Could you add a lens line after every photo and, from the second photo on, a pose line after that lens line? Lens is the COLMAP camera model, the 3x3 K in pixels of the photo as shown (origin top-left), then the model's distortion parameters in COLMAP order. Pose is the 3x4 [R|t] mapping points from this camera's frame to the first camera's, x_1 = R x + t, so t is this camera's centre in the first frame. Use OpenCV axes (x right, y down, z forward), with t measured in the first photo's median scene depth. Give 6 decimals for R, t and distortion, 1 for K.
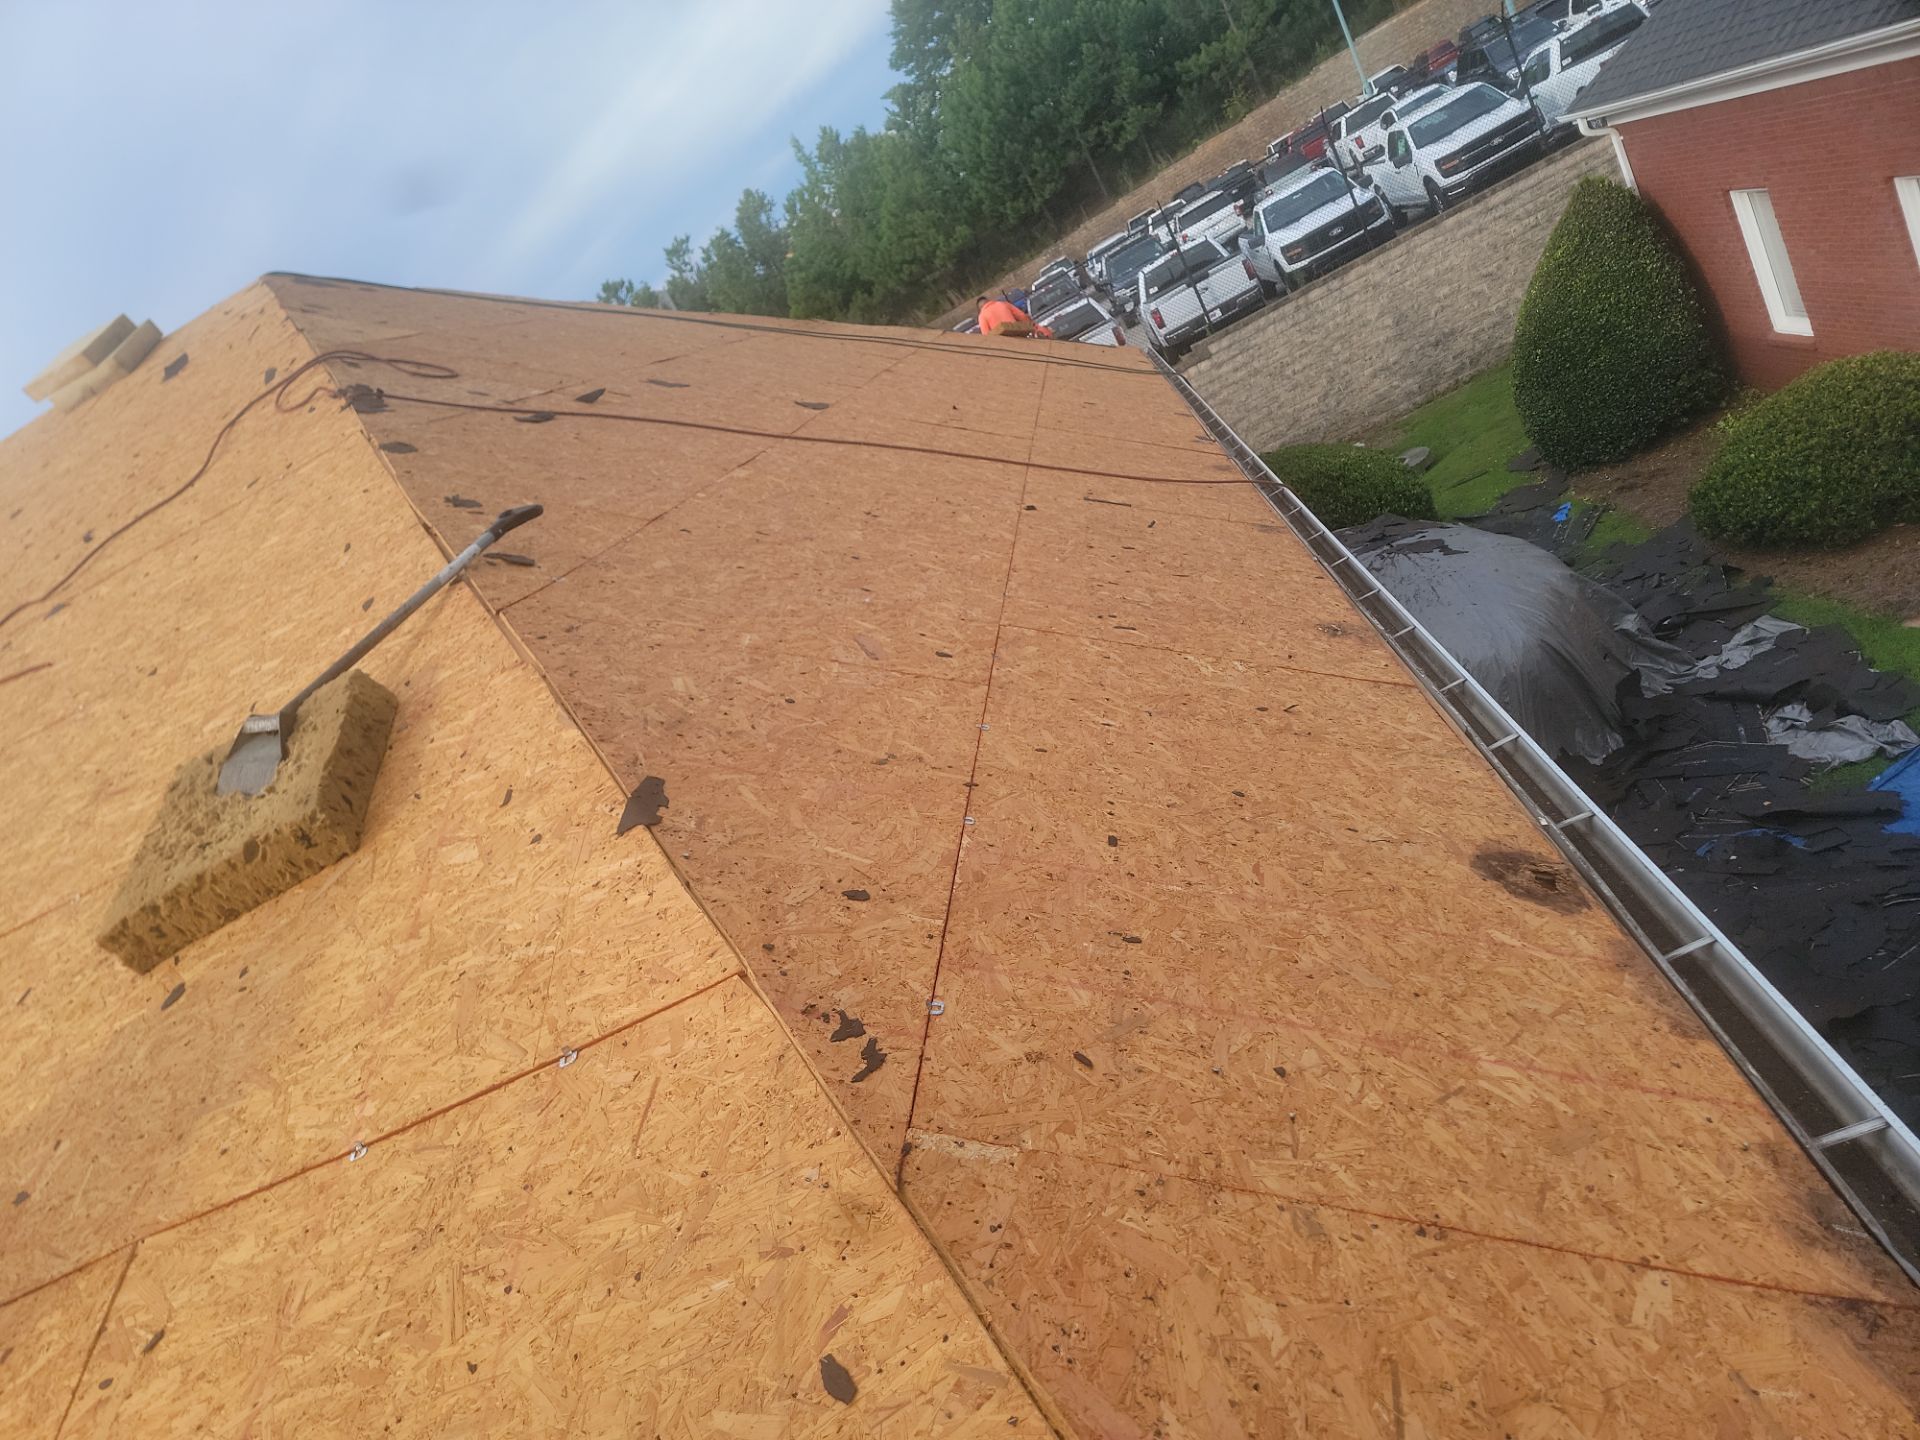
lens RADIAL K [[1296.0, 0, 962.8], [0, 1296.0, 744.7], [0, 0, 1]] dist [0.048896, -0.047164]
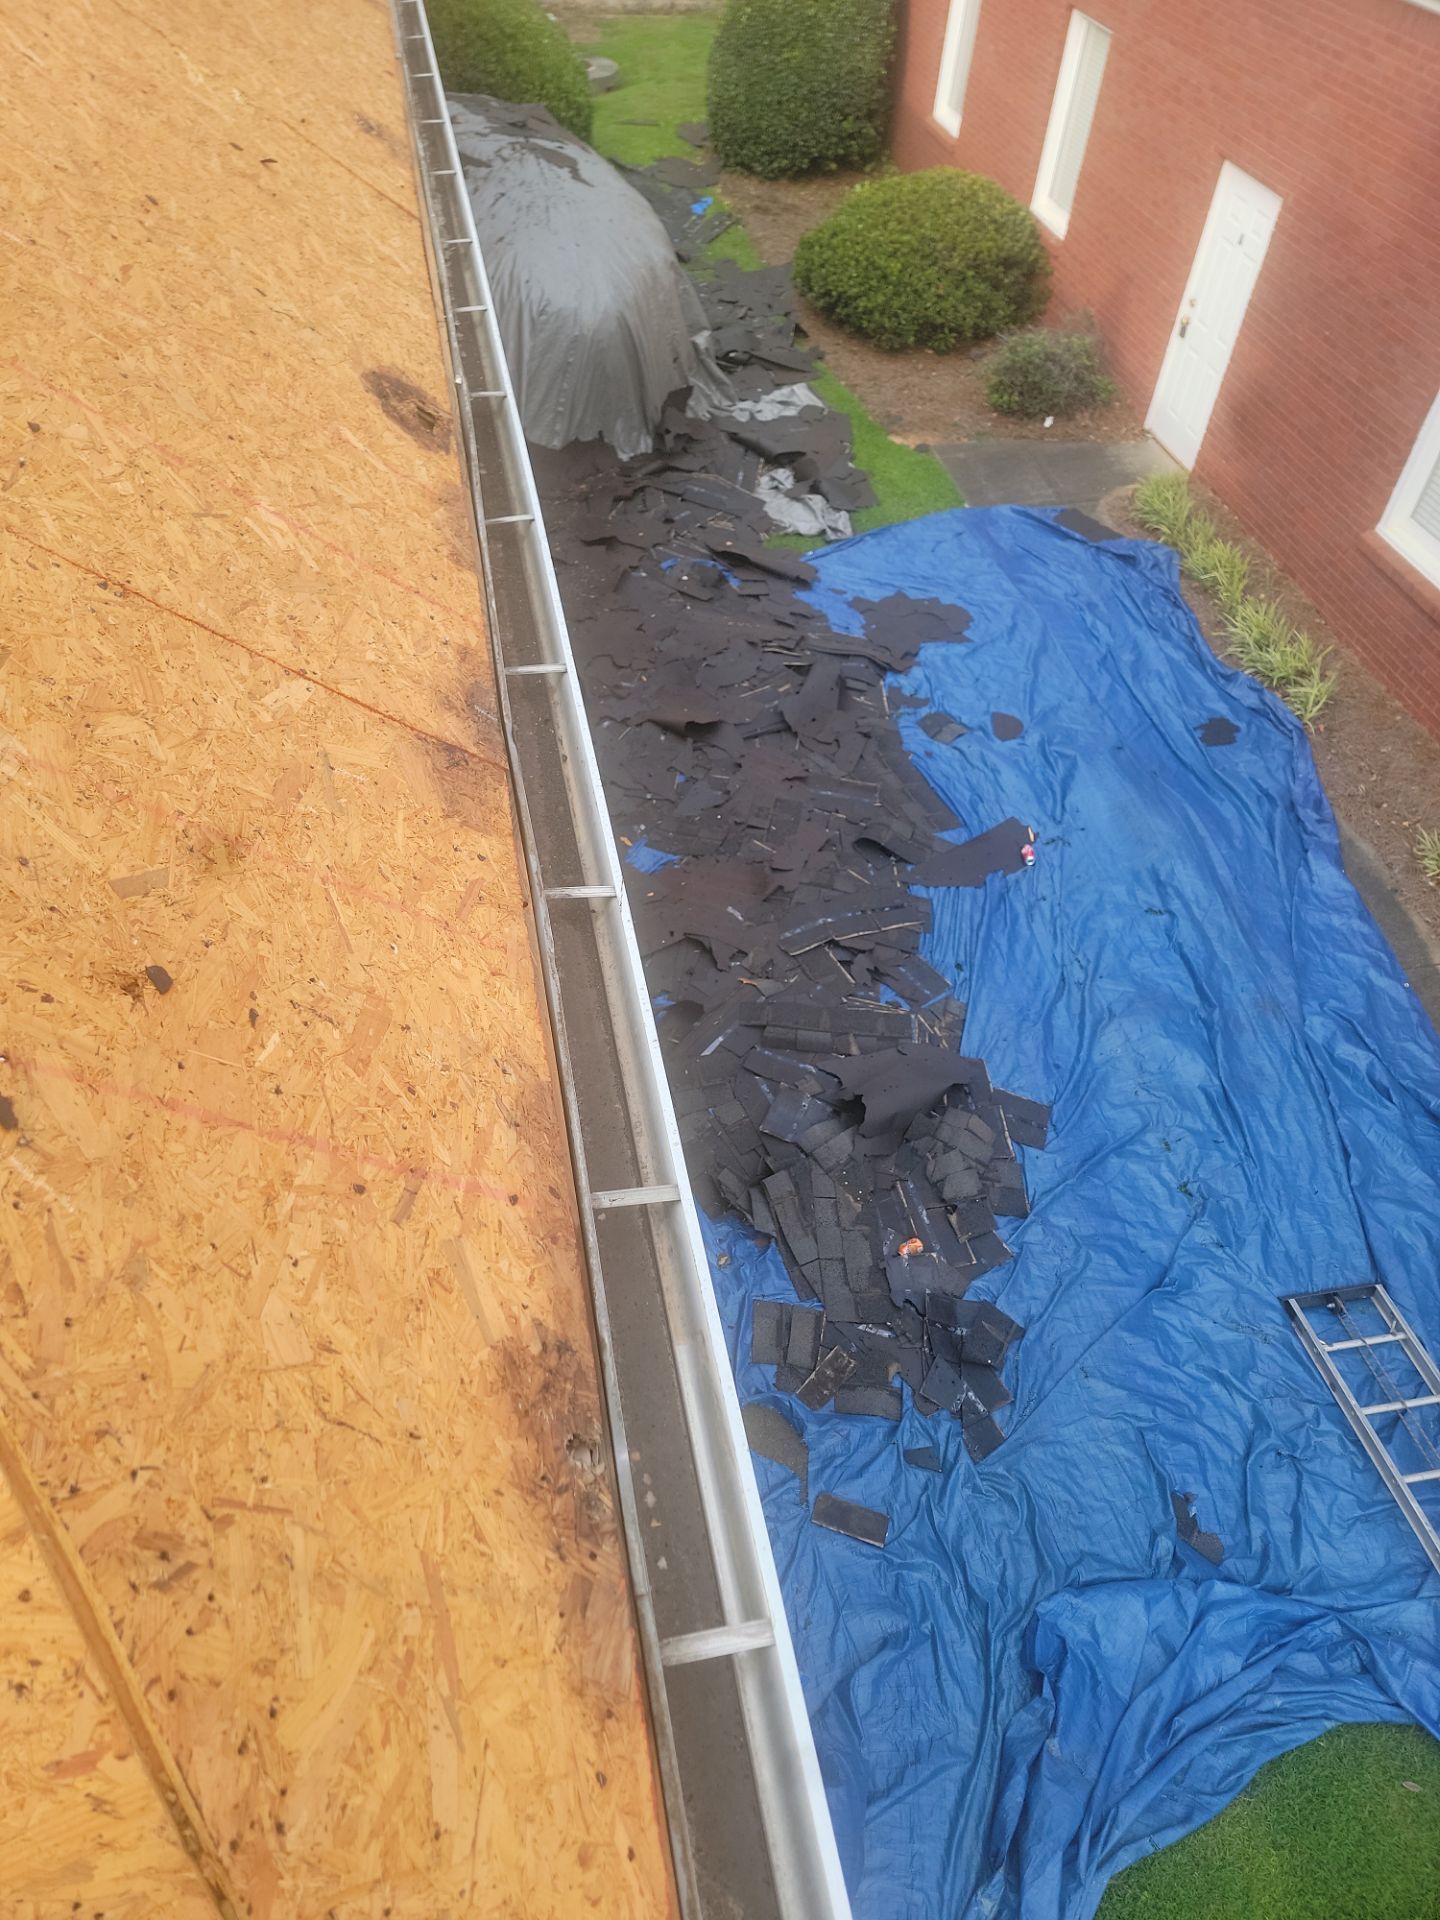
lens RADIAL K [[1296.0, 0, 720.0], [0, 1296.0, 960.0], [0, 0, 1]] dist [0.048896, -0.047164]
pose [[0.814848, 0.182353, 0.550245, 0.077773], [-0.393996, 0.870491, 0.294978, 0.043194], [-0.425194, -0.457157, 0.781164, -0.060771]]
